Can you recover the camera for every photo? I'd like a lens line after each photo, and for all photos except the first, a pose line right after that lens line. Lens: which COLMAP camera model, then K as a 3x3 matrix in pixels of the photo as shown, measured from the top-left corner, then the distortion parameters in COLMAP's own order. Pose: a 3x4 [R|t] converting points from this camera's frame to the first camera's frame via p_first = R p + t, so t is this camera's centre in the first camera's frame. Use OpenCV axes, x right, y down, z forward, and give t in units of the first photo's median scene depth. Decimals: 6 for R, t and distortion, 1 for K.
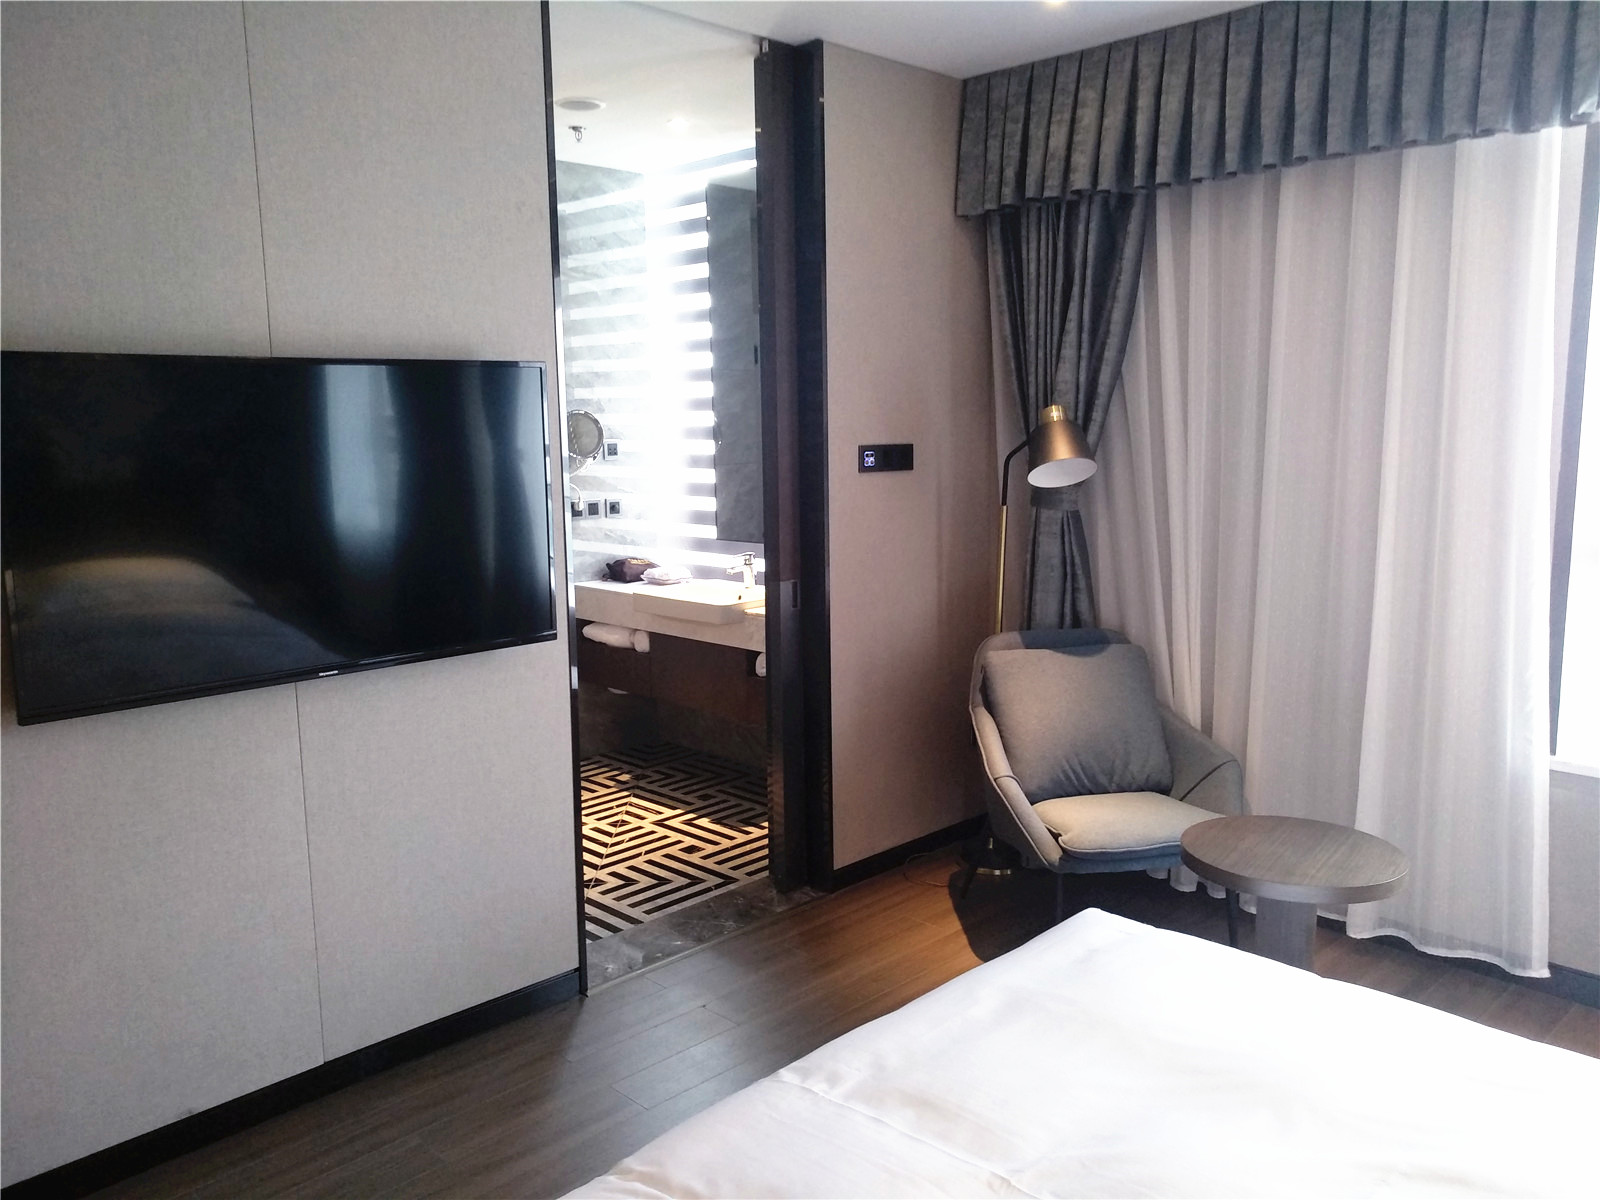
lens RADIAL K [[1261.2, 0, 800.0], [0, 1261.2, 600.0], [0, 0, 1]] dist [0.097625, -0.119100]
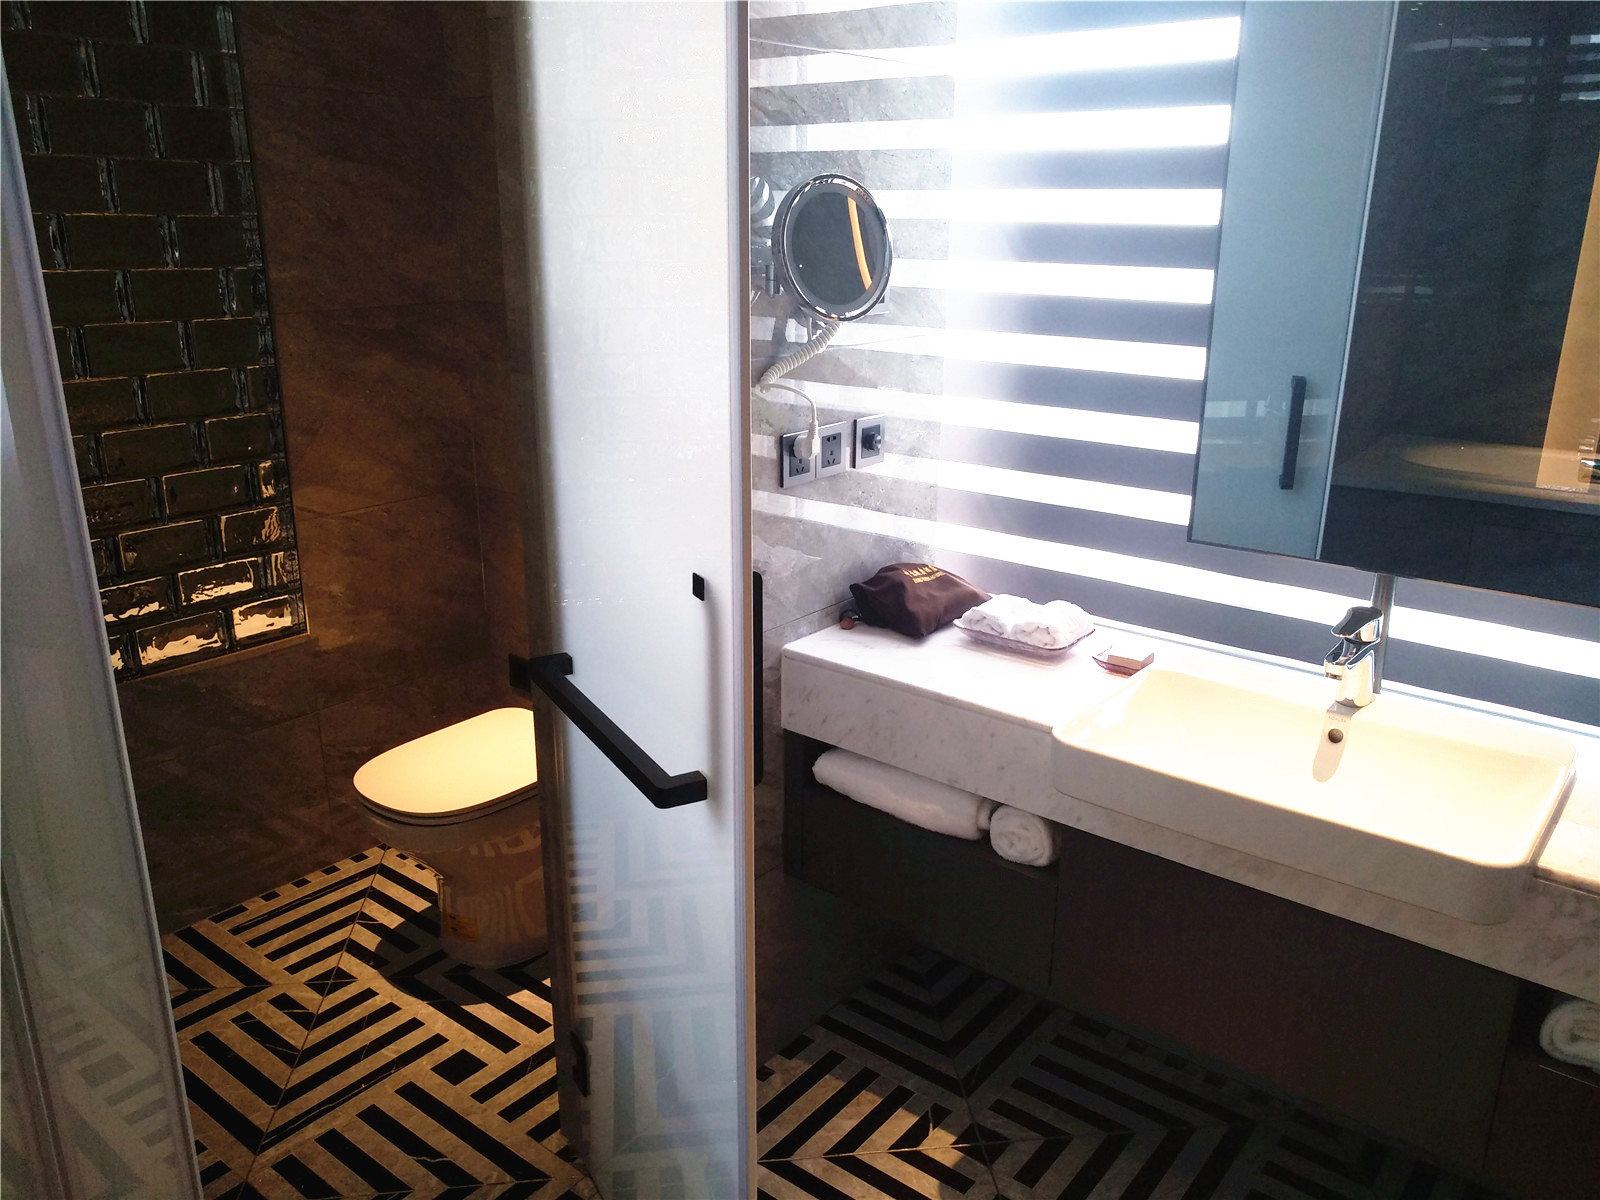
lens RADIAL K [[1261.2, 0, 800.0], [0, 1261.2, 600.0], [0, 0, 1]] dist [0.097625, -0.119100]
pose [[0.992719, -0.015152, 0.119494, -0.222341], [-0.003623, 0.987851, 0.155360, -0.087171], [-0.120396, -0.154662, 0.980604, 0.627313]]
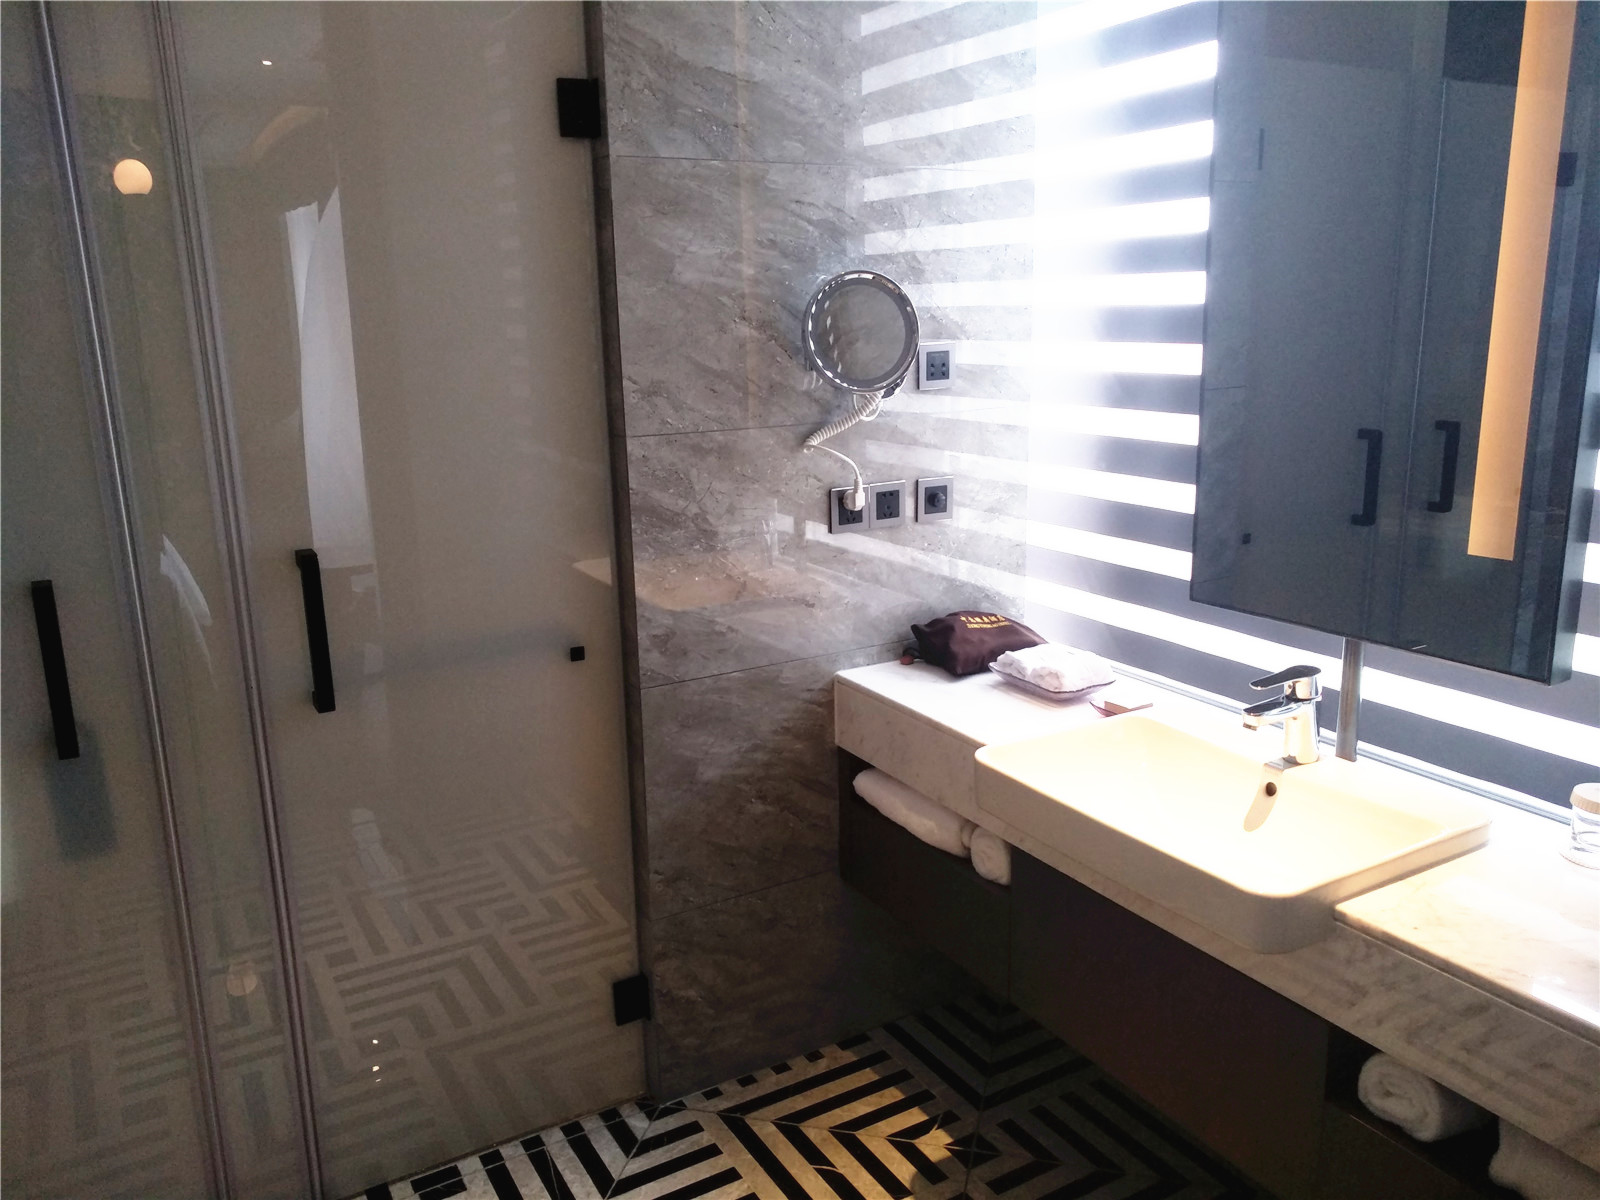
lens RADIAL K [[1261.2, 0, 800.0], [0, 1261.2, 600.0], [0, 0, 1]] dist [0.097625, -0.119100]
pose [[0.967945, 0.052066, -0.245707, -0.084713], [-0.030242, 0.995320, 0.091776, -0.078881], [0.249336, -0.081404, 0.964990, 0.574173]]
